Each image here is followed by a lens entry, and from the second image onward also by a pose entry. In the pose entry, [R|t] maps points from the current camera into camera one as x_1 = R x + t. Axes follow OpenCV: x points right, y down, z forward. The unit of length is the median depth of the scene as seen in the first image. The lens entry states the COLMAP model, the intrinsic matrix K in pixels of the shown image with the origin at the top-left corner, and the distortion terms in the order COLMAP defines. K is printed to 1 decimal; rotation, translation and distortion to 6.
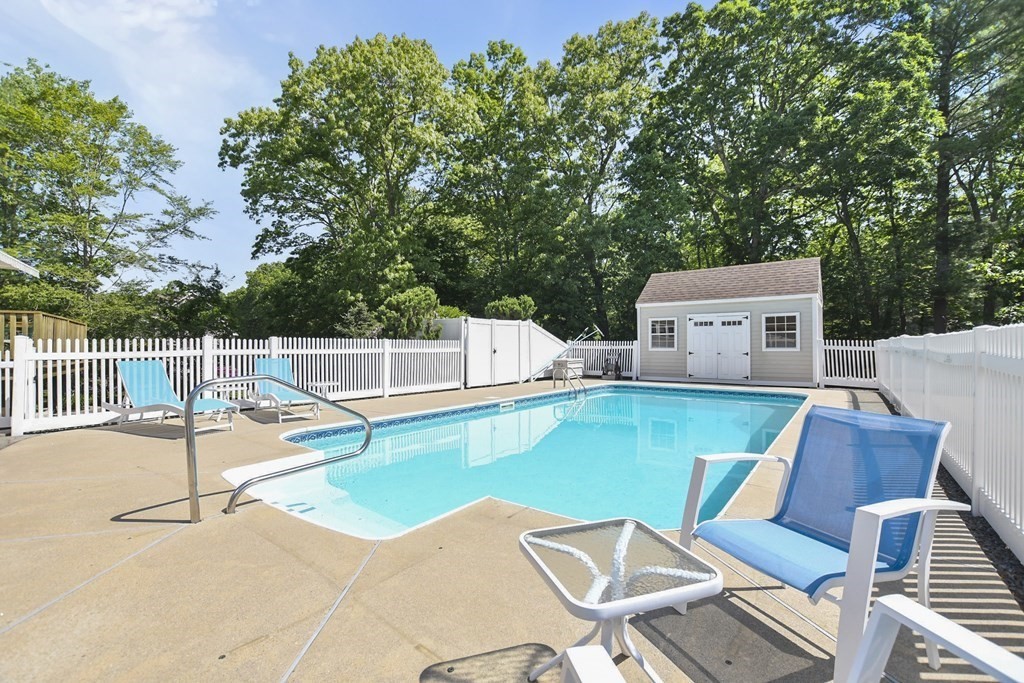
lens RADIAL K [[453.5, 0, 507.4], [0, 453.5, 348.8], [0, 0, 1]] dist [-0.035312, 0.005751]
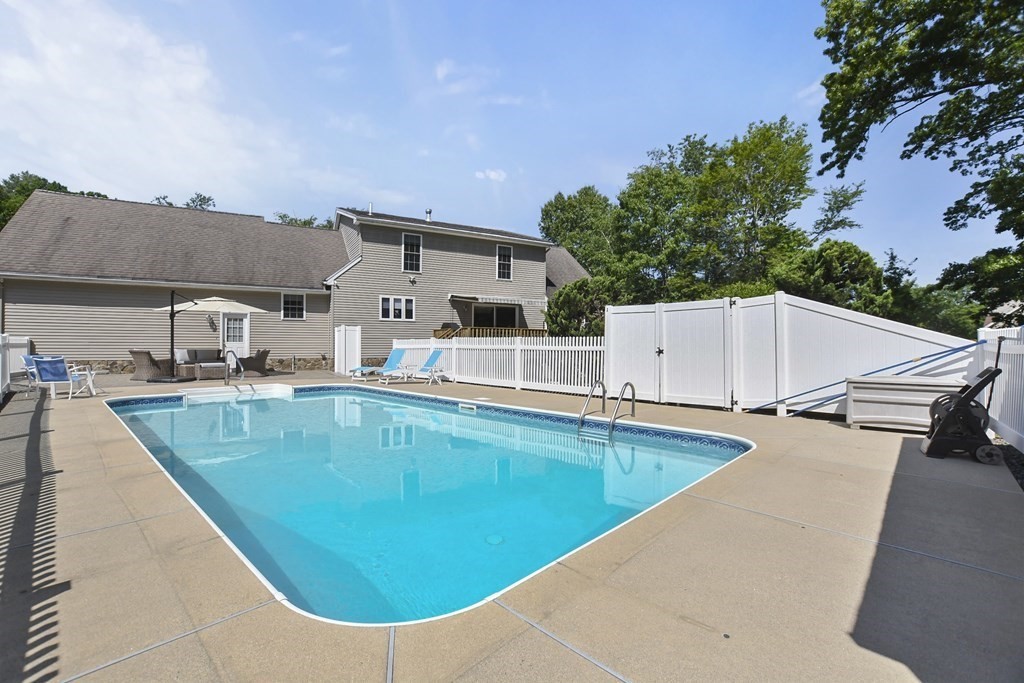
lens RADIAL K [[453.5, 0, 507.4], [0, 453.5, 348.8], [0, 0, 1]] dist [-0.035312, 0.005751]
pose [[-0.163766, 0.003343, -0.986494, 0.666336], [-0.001567, 0.999992, 0.003649, -0.000450], [0.986498, 0.002143, -0.163760, 0.903294]]
